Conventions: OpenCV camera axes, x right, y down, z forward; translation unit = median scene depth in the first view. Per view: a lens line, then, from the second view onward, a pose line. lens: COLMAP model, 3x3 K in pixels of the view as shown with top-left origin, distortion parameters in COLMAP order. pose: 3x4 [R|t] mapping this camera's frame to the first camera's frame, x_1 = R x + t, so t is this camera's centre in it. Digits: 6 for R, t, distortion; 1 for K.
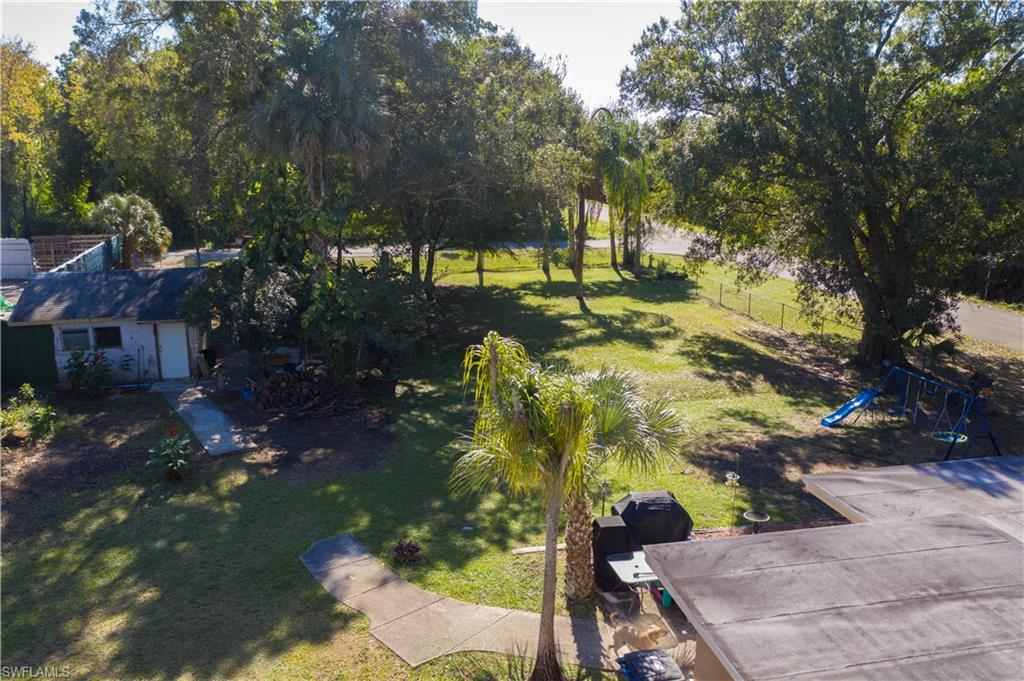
lens RADIAL K [[824.7, 0, 520.8], [0, 824.7, 364.5], [0, 0, 1]] dist [-0.009355, -0.001998]
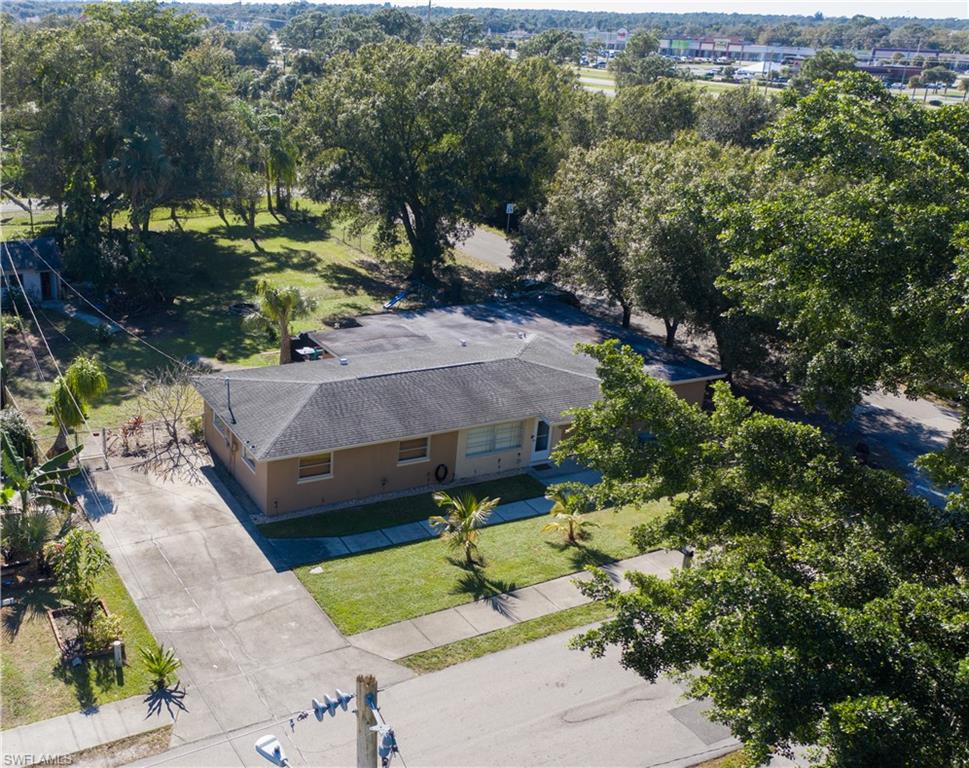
lens RADIAL K [[1019.5, 0, 478.6], [0, 1019.5, 382.3], [0, 0, 1]] dist [-0.069263, 0.000000]
pose [[0.942529, -0.068288, 0.327070, -0.217157], [0.033601, 0.993301, 0.110560, -0.015572], [-0.332429, -0.093216, 0.938510, -1.185852]]
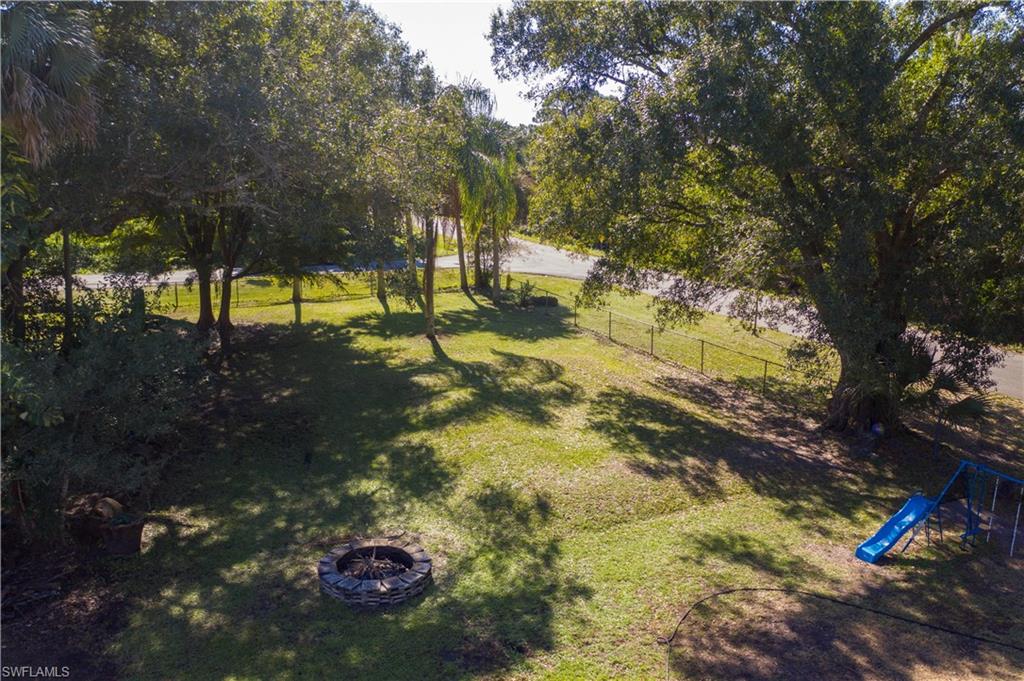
lens RADIAL K [[824.7, 0, 506.4], [0, 824.7, 346.6], [0, 0, 1]] dist [-0.009355, -0.001998]
pose [[0.981565, -0.040801, 0.186724, -0.003020], [0.047553, 0.998362, -0.031823, -0.056765], [-0.185120, 0.040116, 0.981897, 0.308797]]
